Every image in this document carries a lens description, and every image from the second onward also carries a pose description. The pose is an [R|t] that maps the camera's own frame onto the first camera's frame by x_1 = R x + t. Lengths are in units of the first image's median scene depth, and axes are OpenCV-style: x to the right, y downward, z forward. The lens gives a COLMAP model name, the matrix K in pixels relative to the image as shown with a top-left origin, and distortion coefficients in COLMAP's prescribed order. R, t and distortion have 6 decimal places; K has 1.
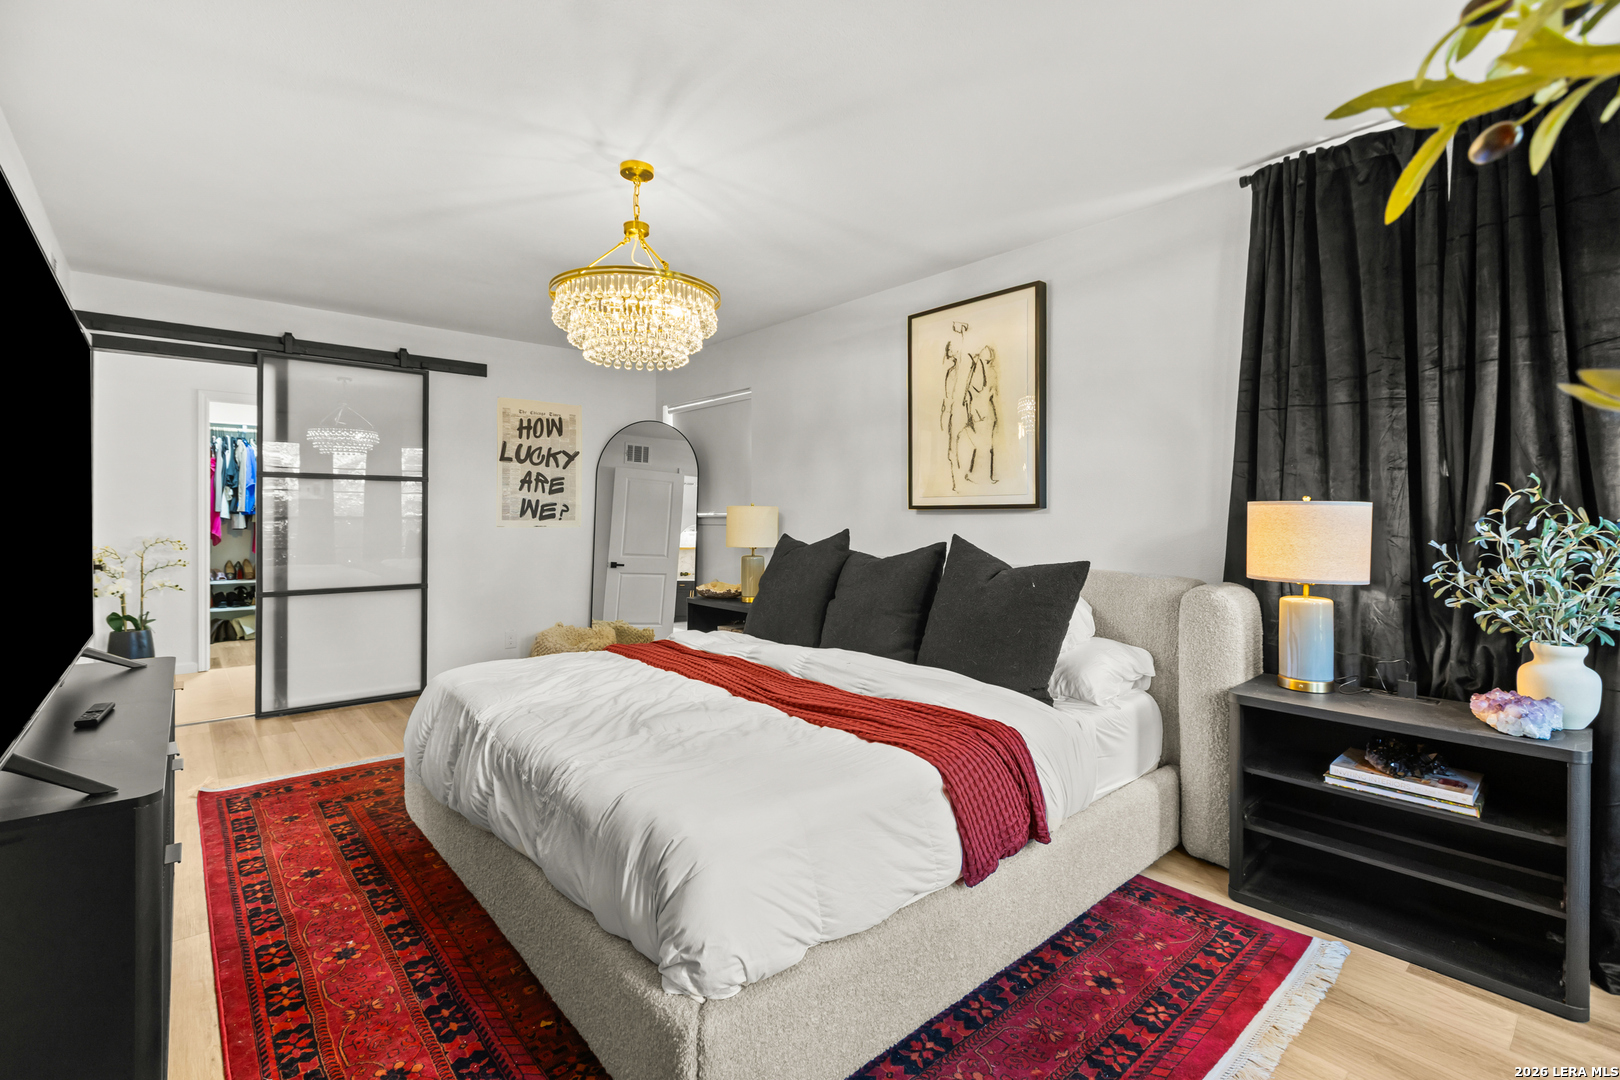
lens RADIAL K [[719.3, 0, 802.3], [0, 719.3, 529.5], [0, 0, 1]] dist [0.000320, 0.000216]
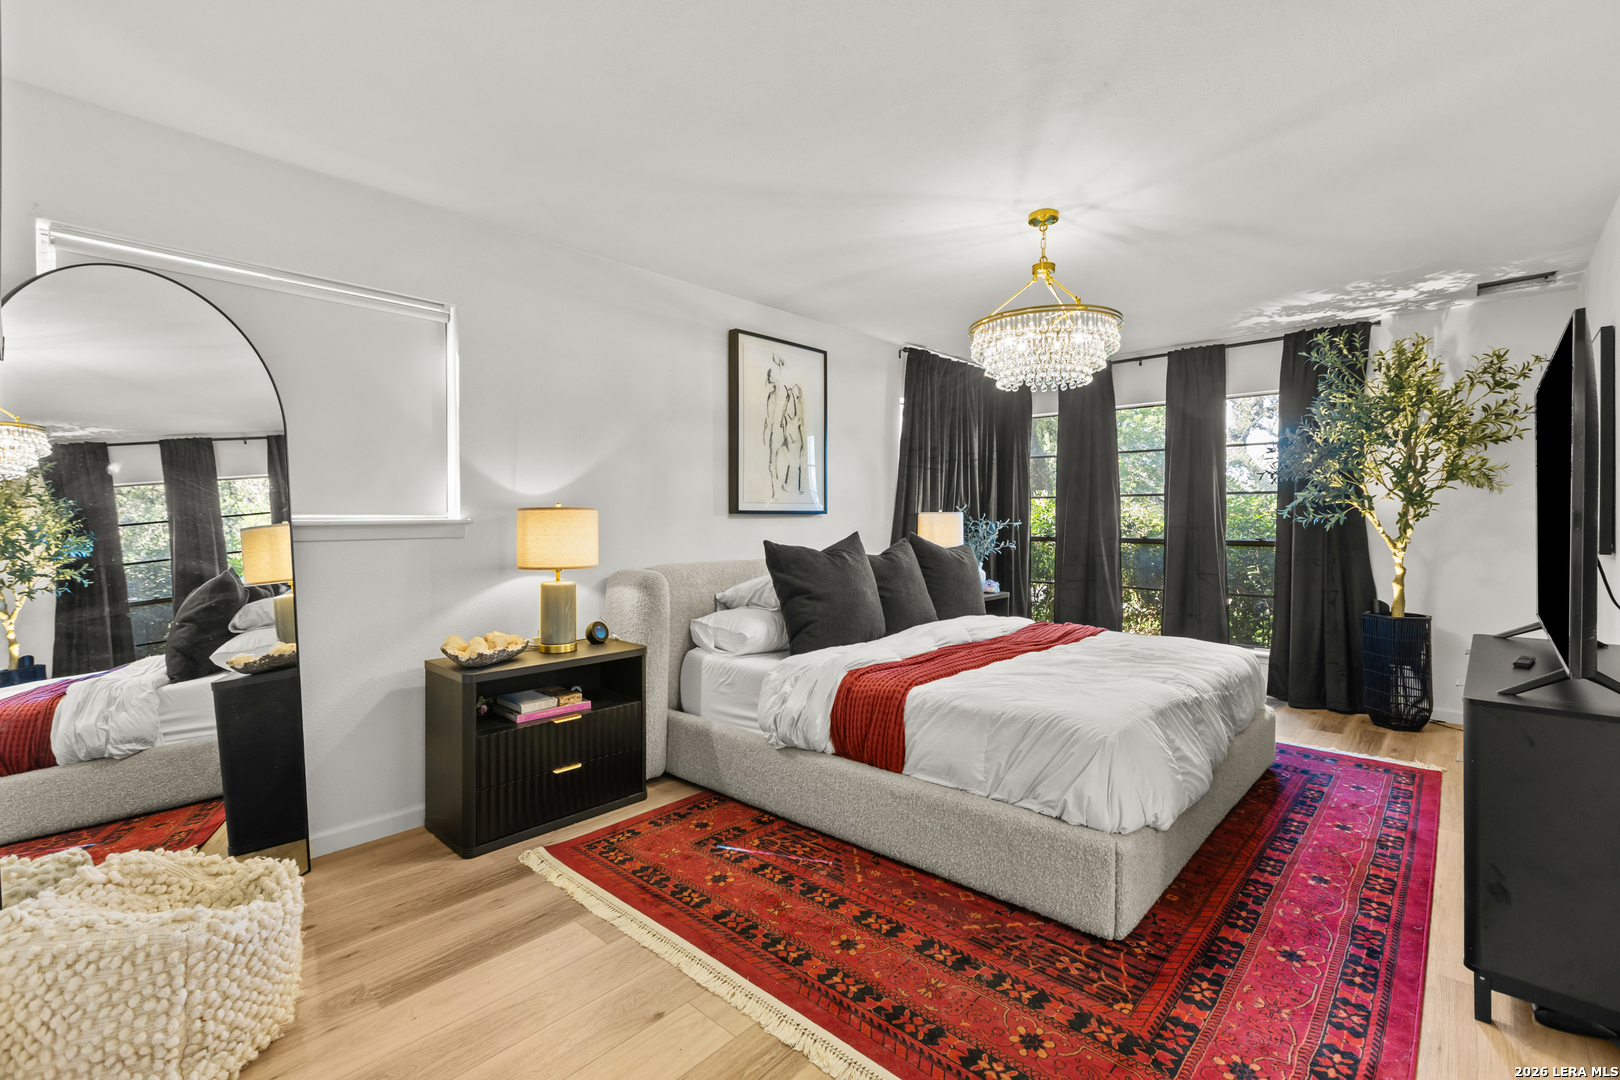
lens RADIAL K [[719.3, 0, 803.0], [0, 719.3, 528.4], [0, 0, 1]] dist [0.000320, 0.000216]
pose [[-0.101724, -0.011537, 0.994746, -1.259431], [0.027828, 0.999508, 0.014438, -0.028231], [-0.994423, 0.029151, -0.101352, 1.425286]]
